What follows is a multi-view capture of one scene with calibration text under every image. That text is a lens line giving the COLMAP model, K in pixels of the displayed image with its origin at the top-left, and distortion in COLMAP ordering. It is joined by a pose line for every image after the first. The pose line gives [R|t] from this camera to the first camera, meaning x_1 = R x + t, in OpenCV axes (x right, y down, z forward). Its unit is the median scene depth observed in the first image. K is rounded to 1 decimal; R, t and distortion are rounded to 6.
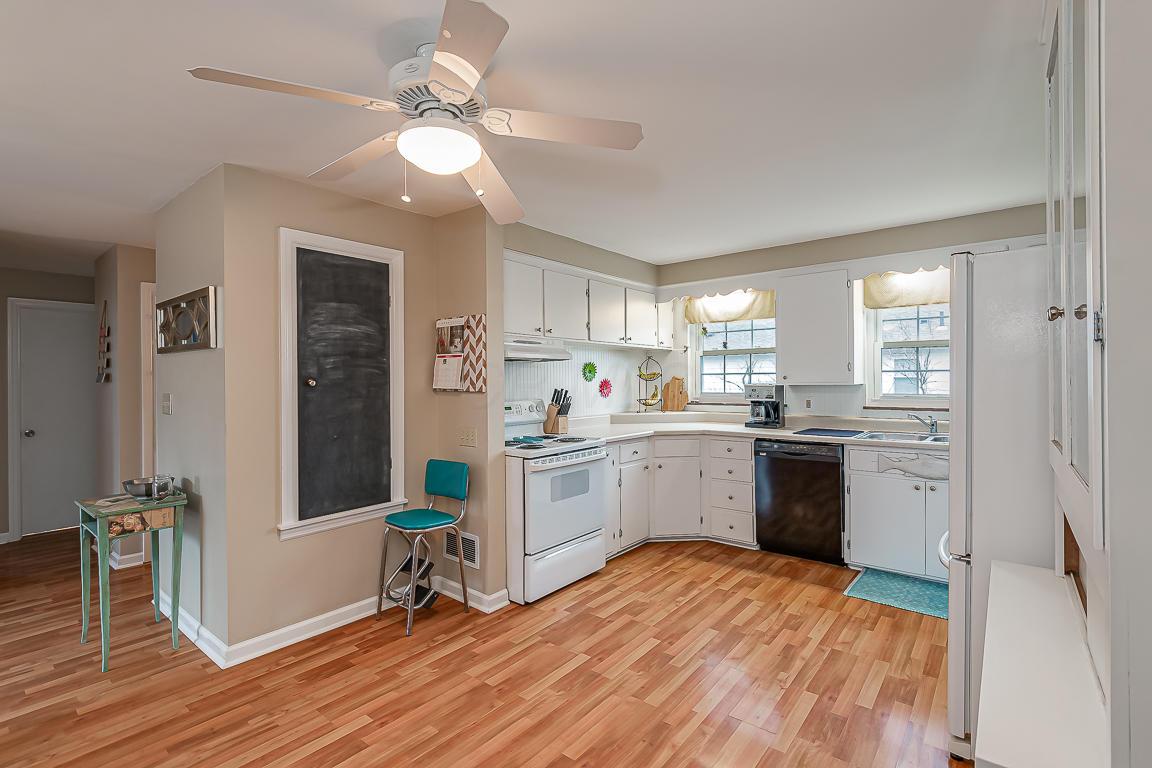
lens RADIAL K [[565.5, 0, 561.0], [0, 565.5, 376.0], [0, 0, 1]] dist [0.003370, -0.000467]
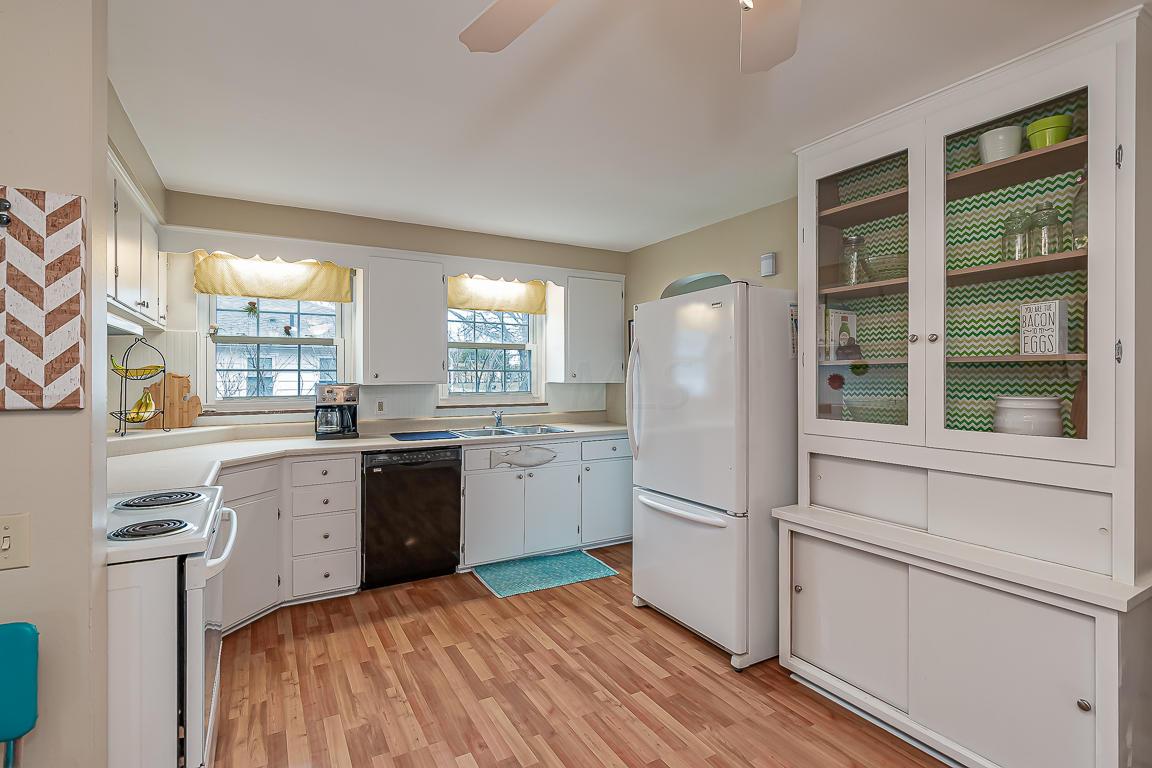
lens RADIAL K [[565.5, 0, 561.0], [0, 565.5, 376.0], [0, 0, 1]] dist [0.003370, -0.000467]
pose [[0.306558, 0.008114, 0.951817, -0.386450], [-0.007970, 0.999950, -0.005958, 0.006791], [-0.951818, -0.005760, 0.306608, 0.579029]]
